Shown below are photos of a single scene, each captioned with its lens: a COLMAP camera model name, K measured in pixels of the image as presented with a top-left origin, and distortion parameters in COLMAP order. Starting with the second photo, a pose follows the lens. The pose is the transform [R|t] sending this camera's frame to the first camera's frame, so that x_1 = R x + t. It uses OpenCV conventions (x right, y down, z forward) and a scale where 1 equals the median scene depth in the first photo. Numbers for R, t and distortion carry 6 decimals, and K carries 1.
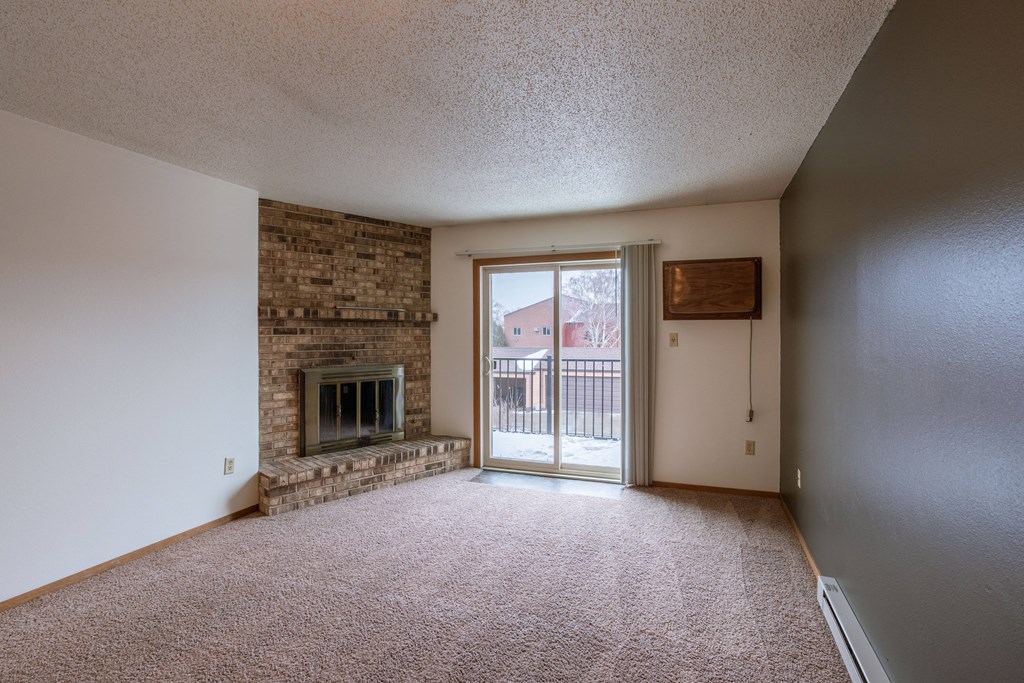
lens RADIAL K [[461.7, 0, 515.8], [0, 461.7, 334.9], [0, 0, 1]] dist [0.000389, 0.000148]
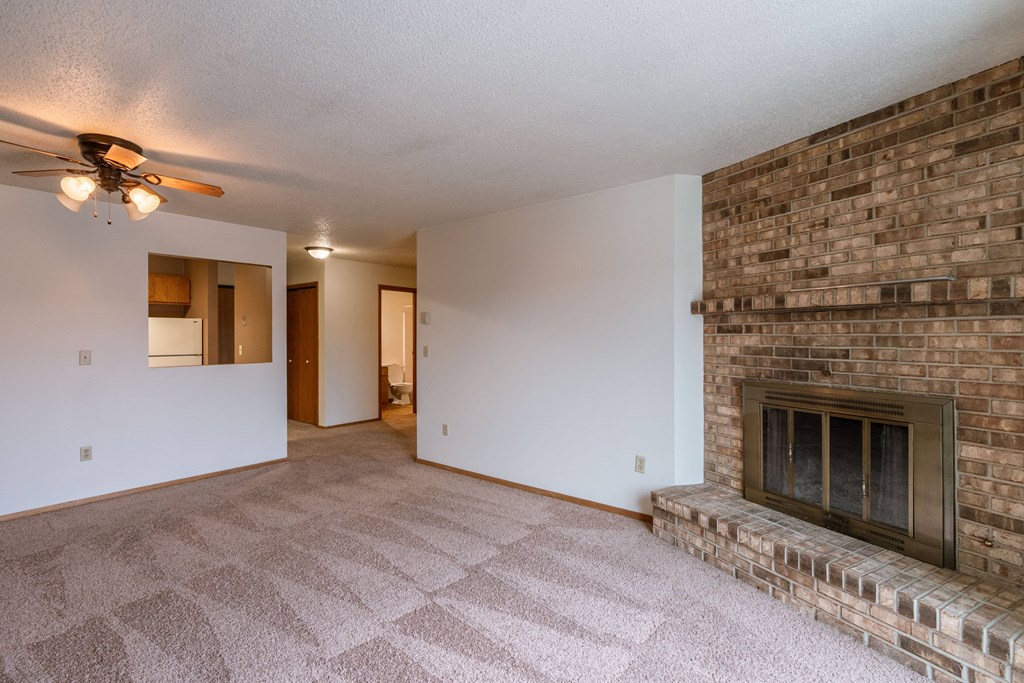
lens RADIAL K [[461.7, 0, 515.8], [0, 461.7, 334.9], [0, 0, 1]] dist [0.000389, 0.000148]
pose [[-0.267186, 0.000919, -0.963644, 0.341397], [-0.000691, 0.999999, 0.001145, 0.001020], [0.963645, 0.000972, -0.267186, 0.823853]]
